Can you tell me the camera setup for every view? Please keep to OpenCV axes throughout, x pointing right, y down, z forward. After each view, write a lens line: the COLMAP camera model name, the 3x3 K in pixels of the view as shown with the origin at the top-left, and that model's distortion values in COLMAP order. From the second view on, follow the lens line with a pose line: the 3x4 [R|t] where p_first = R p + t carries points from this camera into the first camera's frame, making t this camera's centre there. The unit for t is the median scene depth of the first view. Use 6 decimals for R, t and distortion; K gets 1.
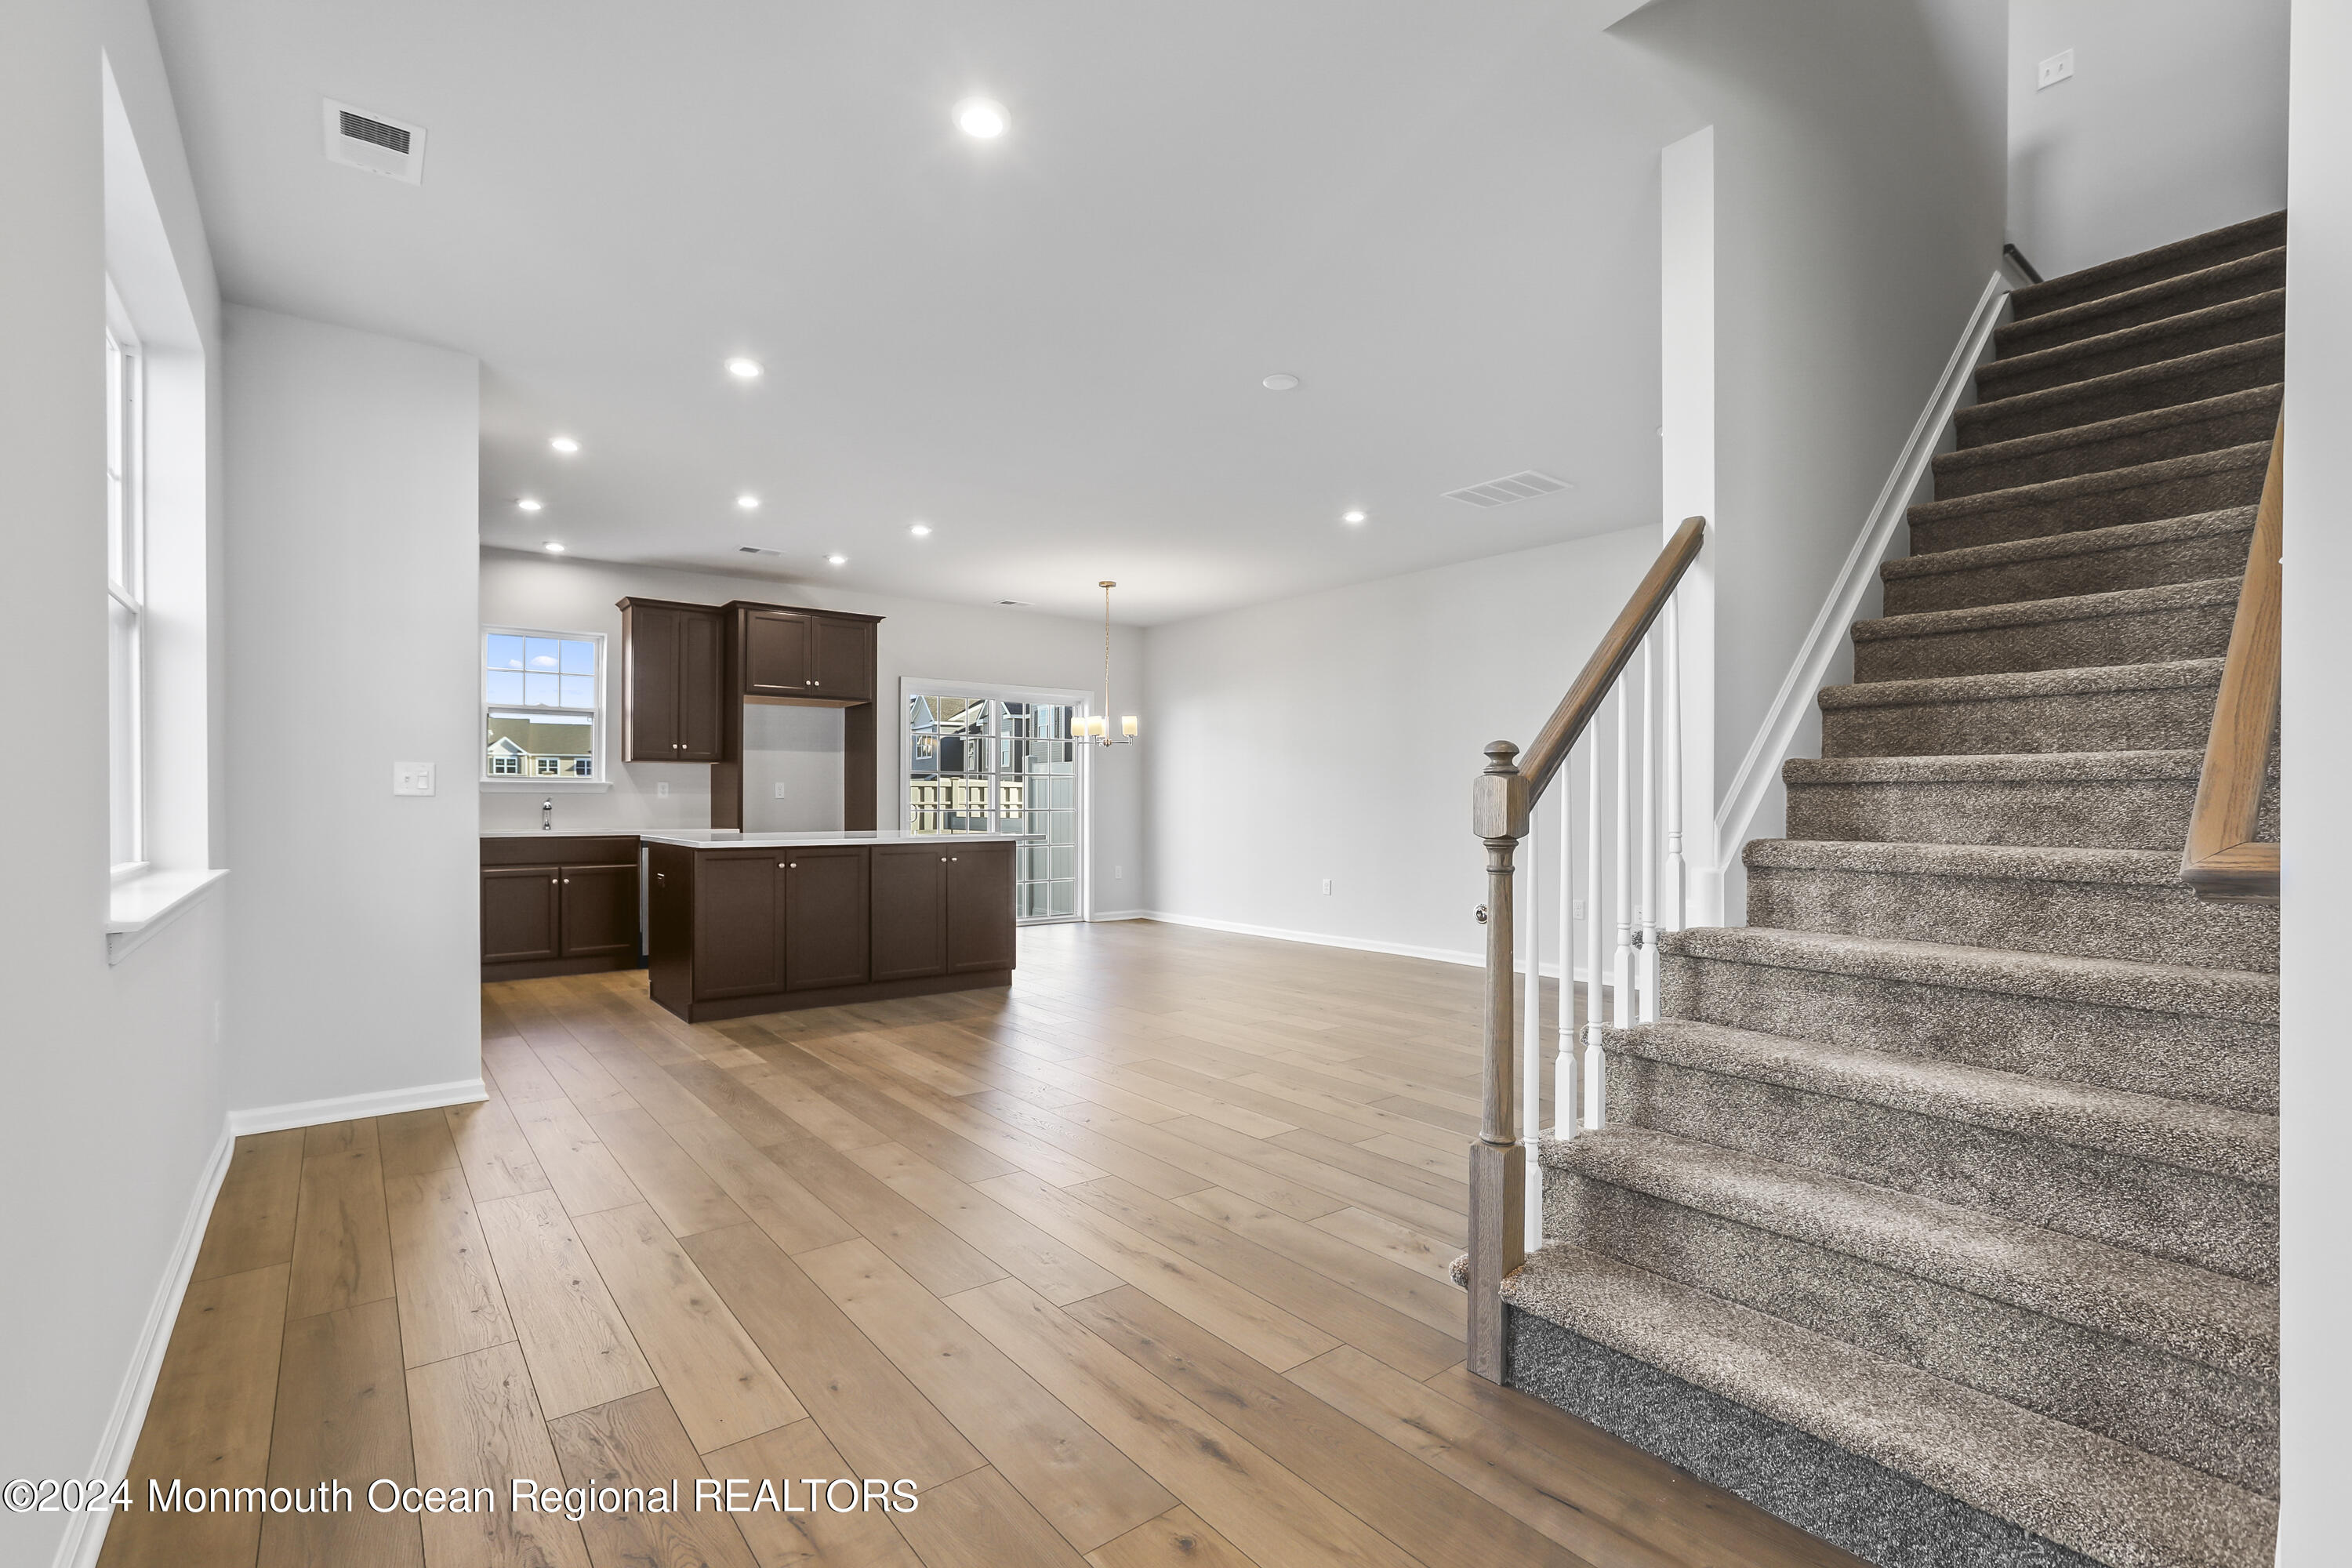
lens RADIAL K [[1066.3, 0, 1173.6], [0, 1066.3, 798.0], [0, 0, 1]] dist [-0.000313, 0.001139]
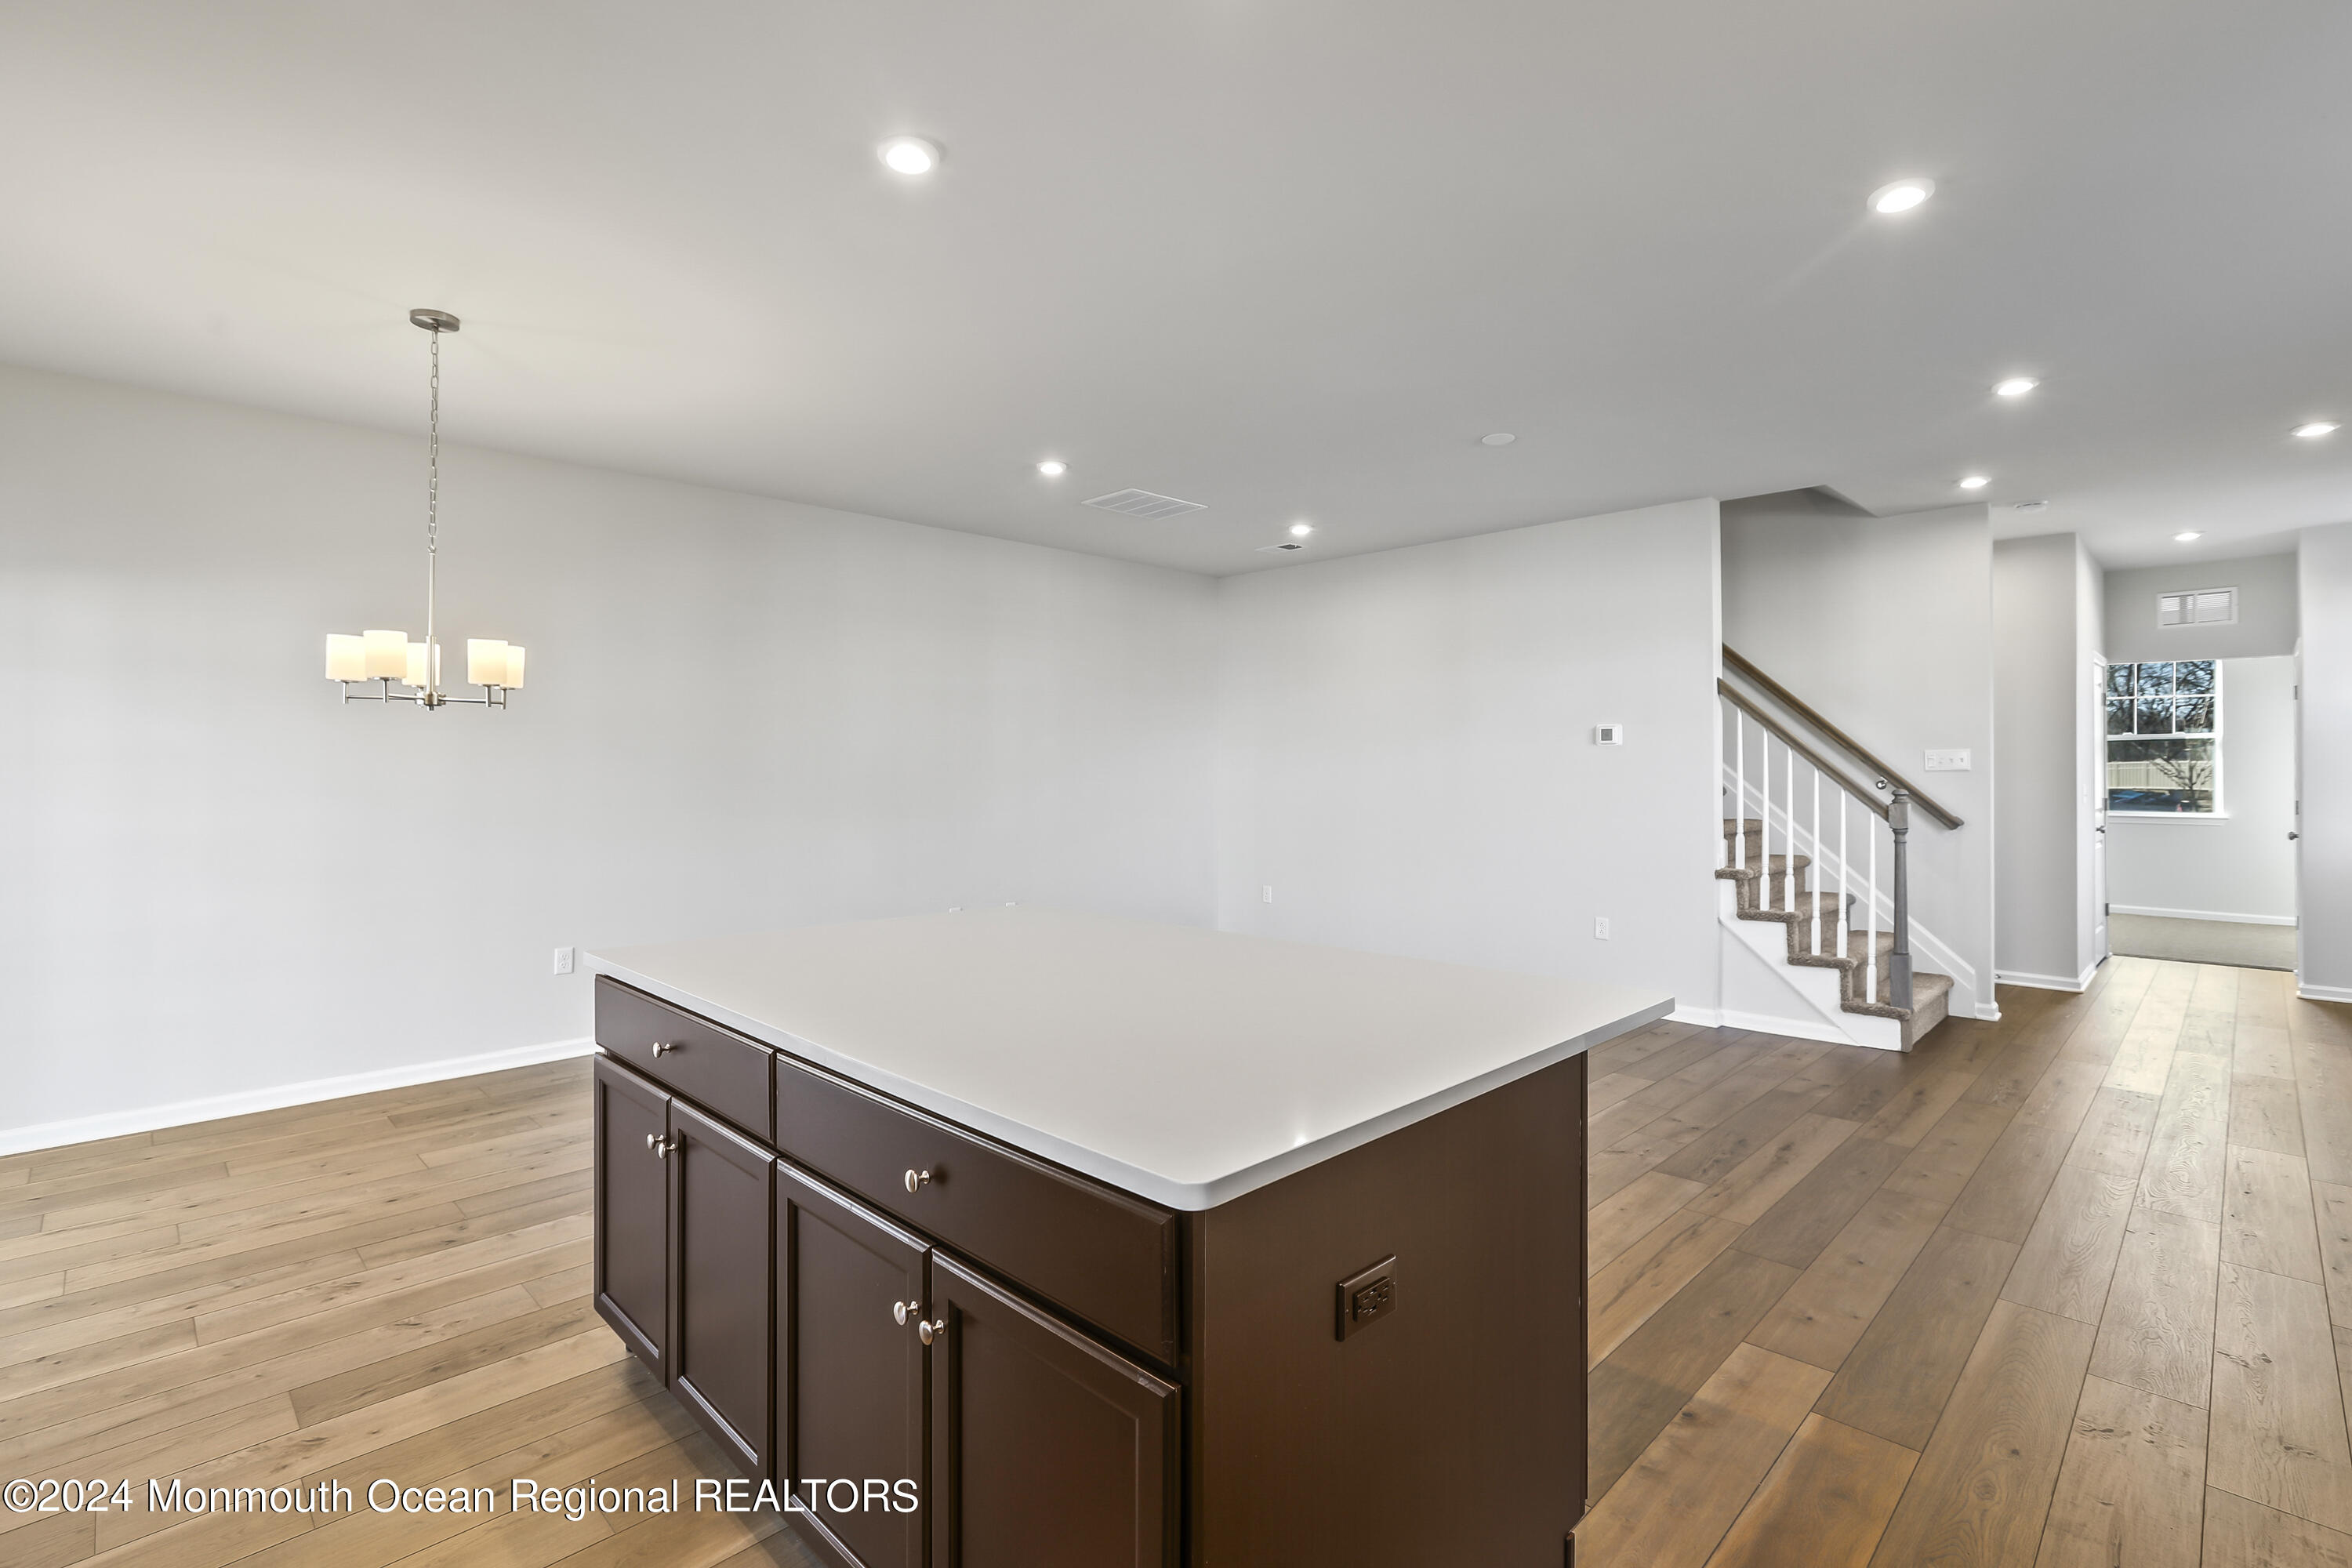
lens RADIAL K [[1084.2, 0, 1181.5], [0, 1084.2, 758.7], [0, 0, 1]] dist [0.000558, -0.000003]
pose [[-0.120409, 0.005961, 0.992706, -0.942413], [0.000279, 0.999982, -0.005971, -0.050572], [-0.992724, -0.000442, -0.120408, 1.414485]]
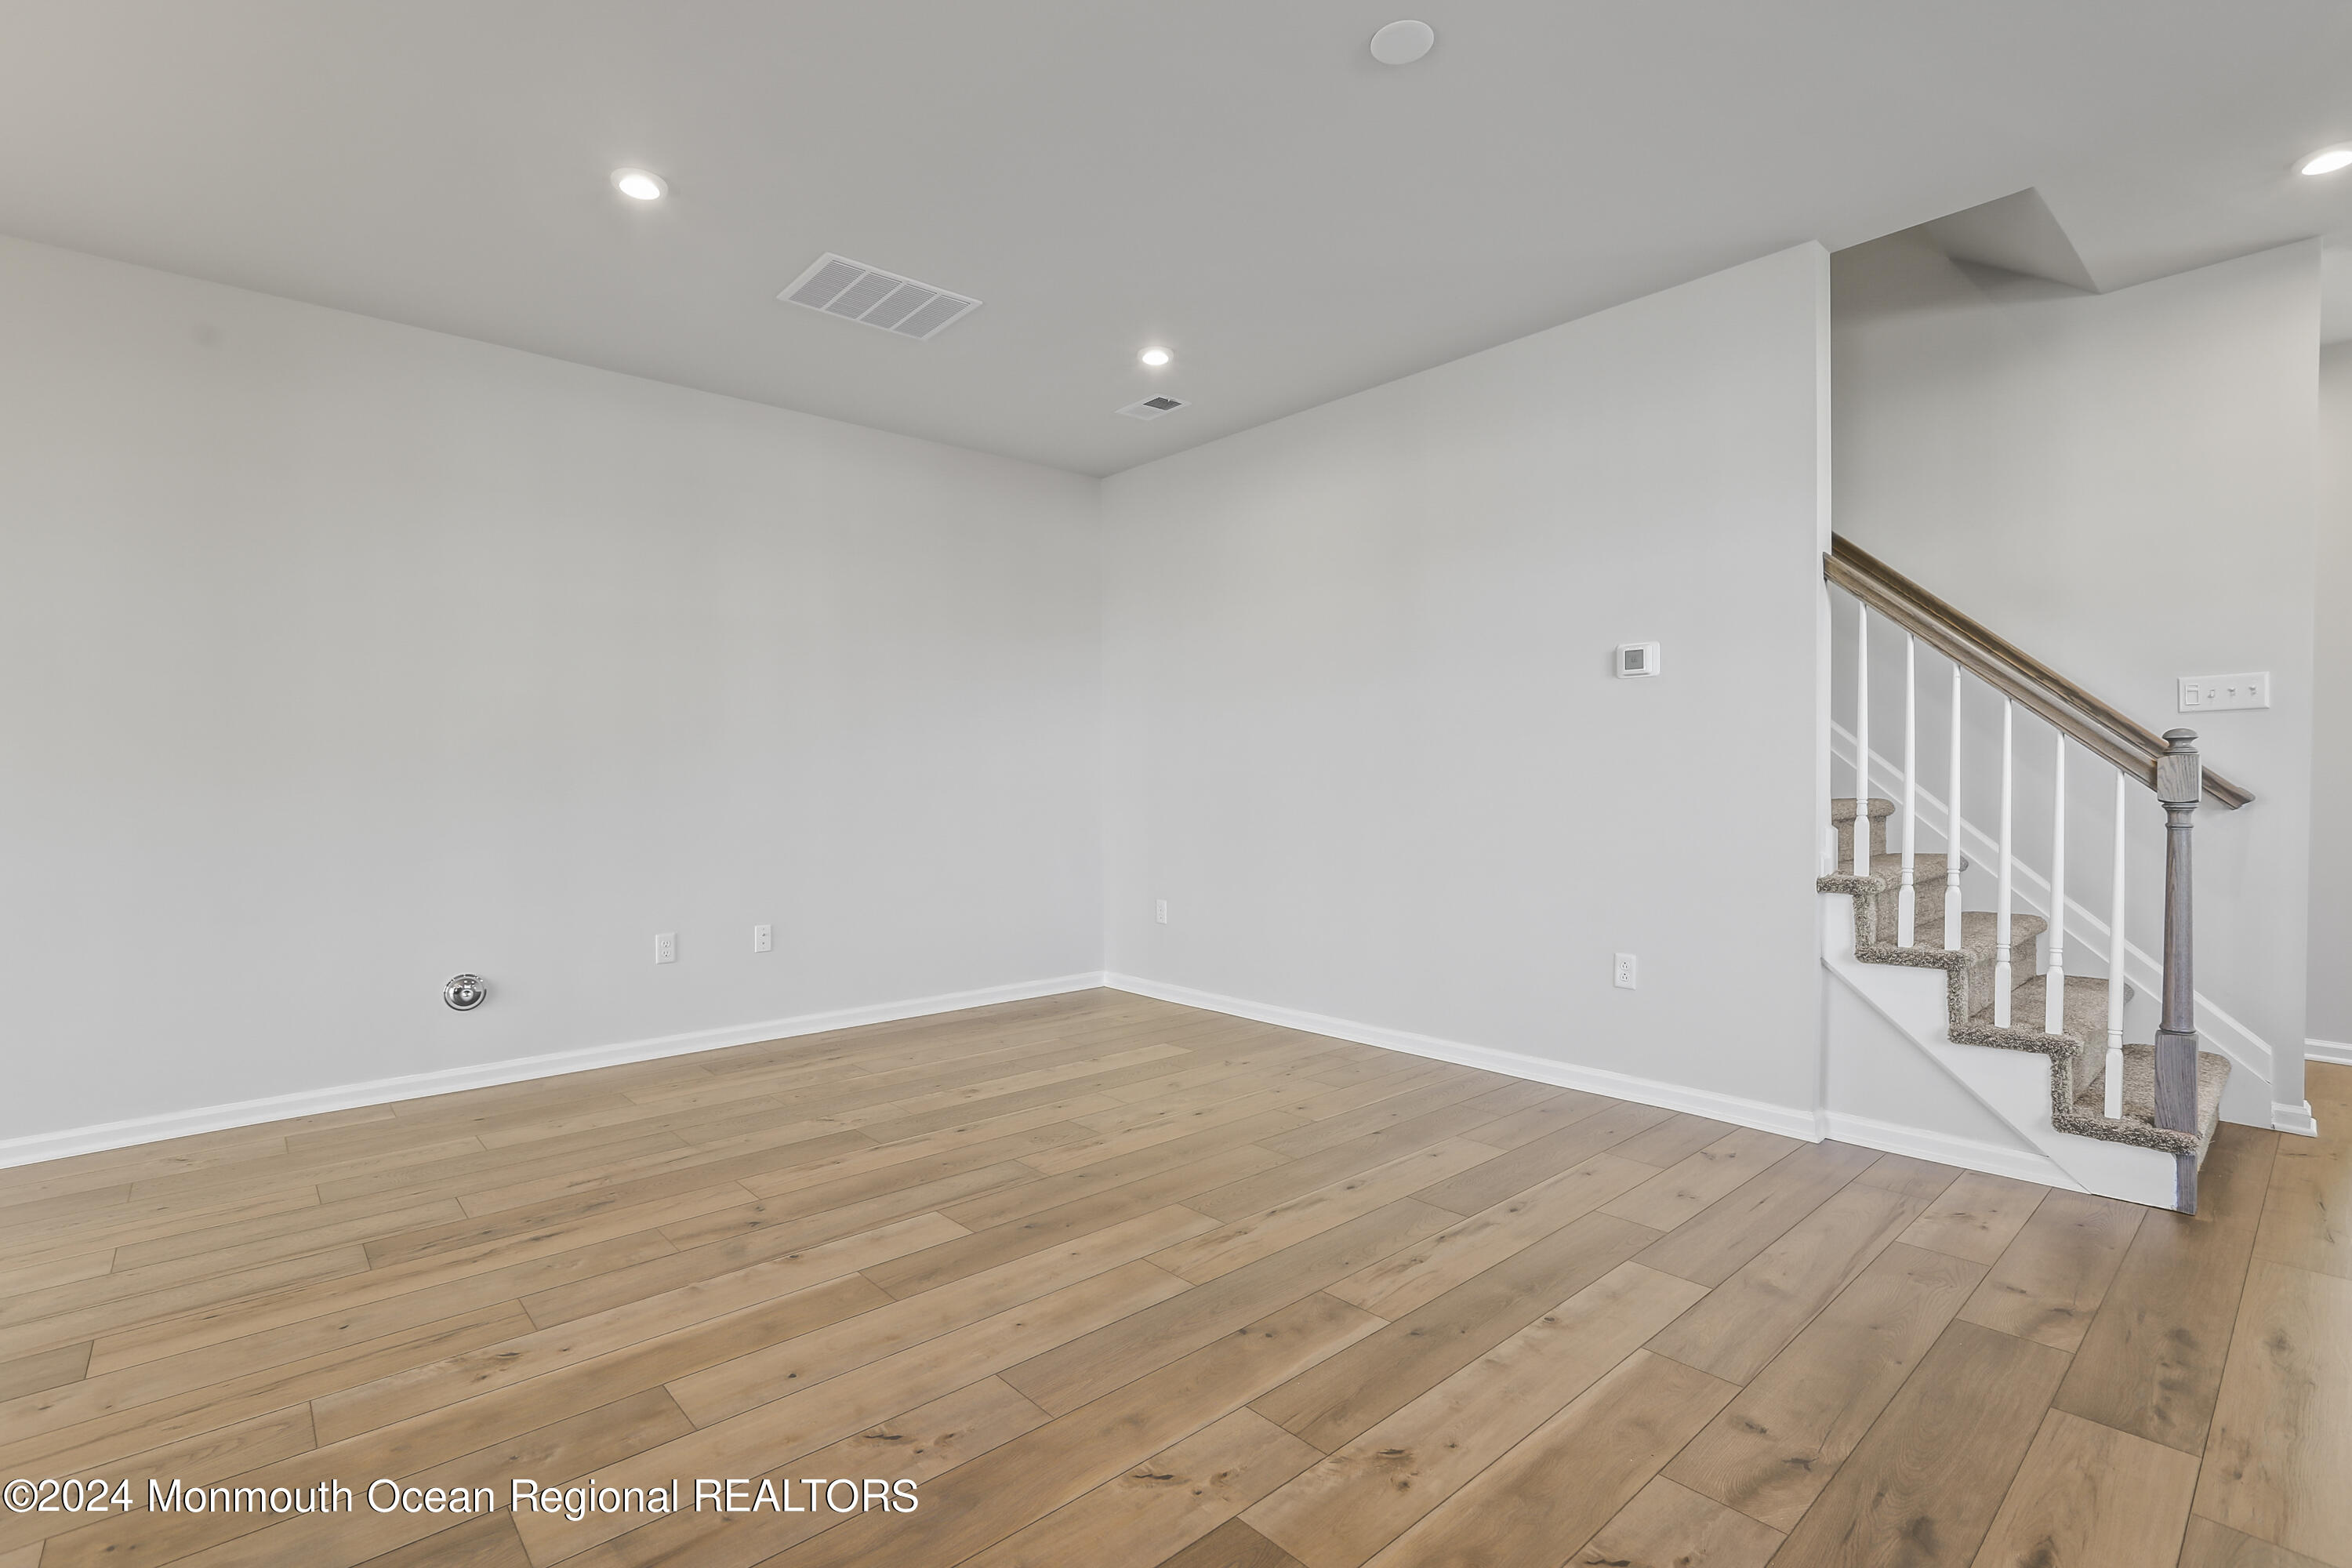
lens RADIAL K [[1066.3, 0, 1173.6], [0, 1066.3, 798.0], [0, 0, 1]] dist [-0.000313, 0.001139]
pose [[-0.061839, -0.021505, 0.997854, -0.451961], [0.007639, 0.999728, 0.022018, -0.001538], [-0.998057, 0.008985, -0.061658, 1.123898]]
